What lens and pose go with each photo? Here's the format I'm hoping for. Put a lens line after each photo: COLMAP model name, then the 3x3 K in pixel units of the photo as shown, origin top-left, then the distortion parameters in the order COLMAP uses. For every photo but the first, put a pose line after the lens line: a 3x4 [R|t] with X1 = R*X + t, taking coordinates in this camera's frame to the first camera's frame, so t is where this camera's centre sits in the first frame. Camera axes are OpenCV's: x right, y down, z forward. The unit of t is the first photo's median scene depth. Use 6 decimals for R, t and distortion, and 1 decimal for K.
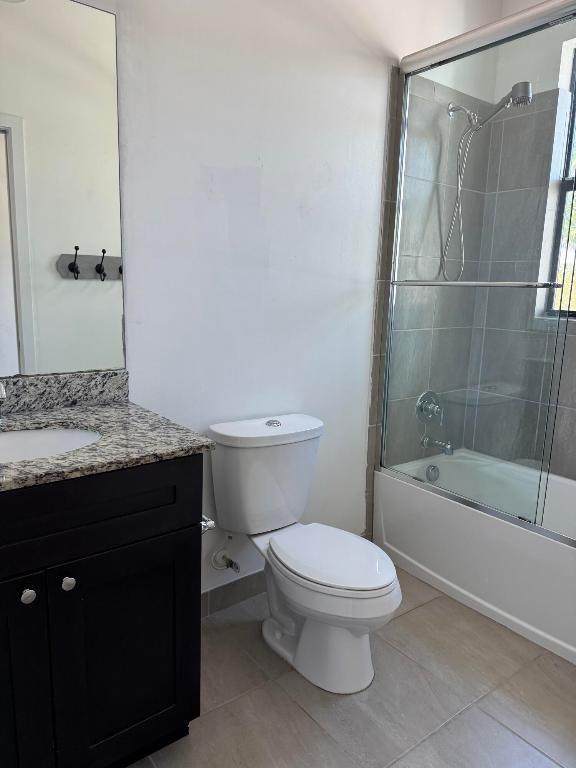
lens RADIAL K [[539.8, 0, 288.0], [0, 539.8, 384.0], [0, 0, 1]] dist [0.087080, -0.125811]
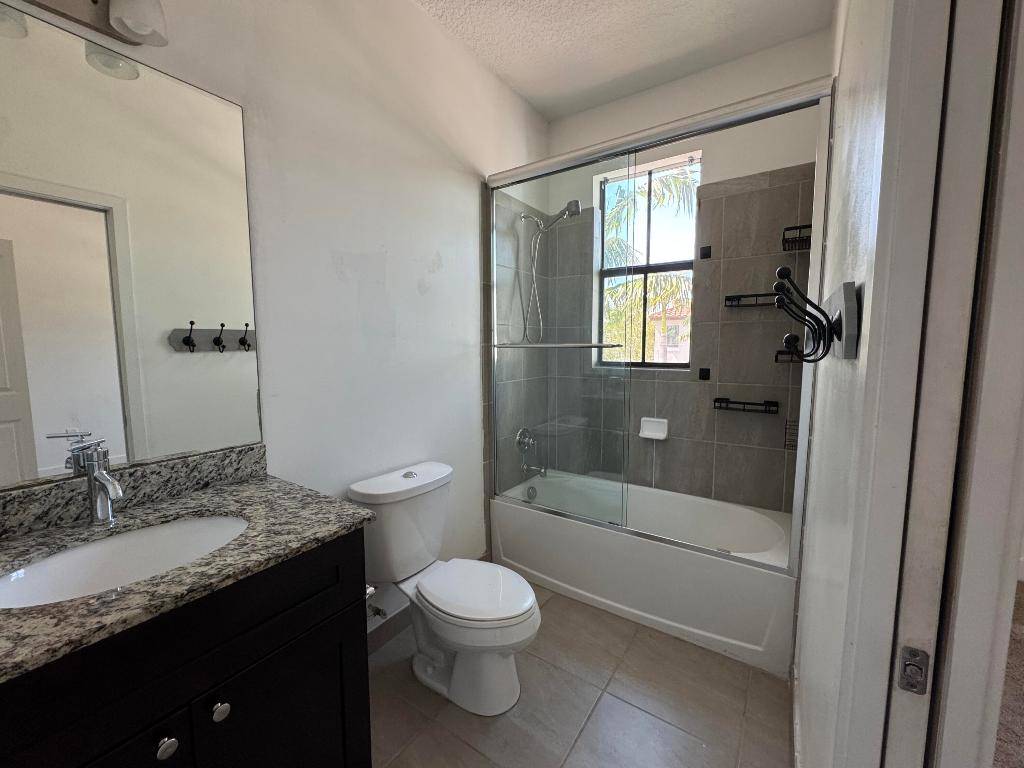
lens RADIAL K [[413.3, 0, 513.7], [0, 413.3, 382.4], [0, 0, 1]] dist [-0.003716, 0.002566]
pose [[0.949932, -0.061036, 0.306437, -0.066857], [0.086511, 0.993772, -0.070238, -0.034866], [-0.300241, 0.093232, 0.949296, 0.098883]]
